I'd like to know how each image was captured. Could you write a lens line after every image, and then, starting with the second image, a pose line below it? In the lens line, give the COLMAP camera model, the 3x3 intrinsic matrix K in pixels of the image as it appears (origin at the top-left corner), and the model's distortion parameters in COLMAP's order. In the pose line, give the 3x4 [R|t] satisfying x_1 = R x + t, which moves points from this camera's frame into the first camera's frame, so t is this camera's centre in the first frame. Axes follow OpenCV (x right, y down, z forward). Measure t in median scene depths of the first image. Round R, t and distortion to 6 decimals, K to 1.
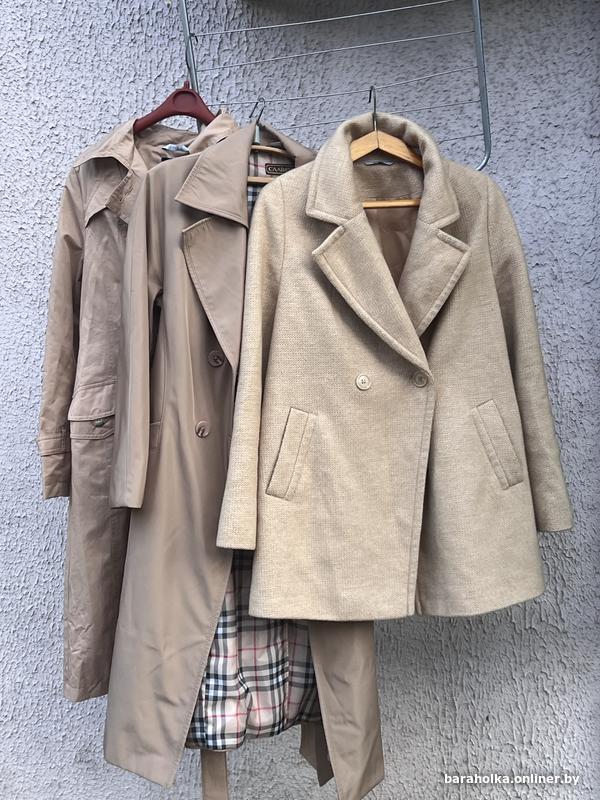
lens RADIAL K [[1229.7, 0, 300.1], [0, 1229.7, 403.6], [0, 0, 1]] dist [0.060914, 0.000000]
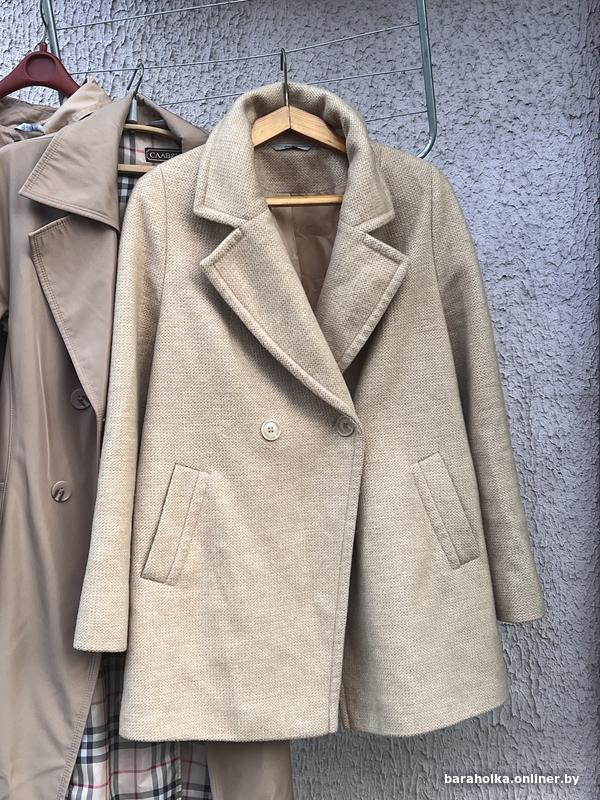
lens RADIAL K [[1229.7, 0, 298.3], [0, 1229.7, 398.2], [0, 0, 1]] dist [0.060914, 0.000000]
pose [[0.999965, 0.001384, -0.008245, 0.074518], [-0.001431, 0.999983, -0.005705, -0.033102], [0.008237, 0.005716, 0.999950, 0.225792]]
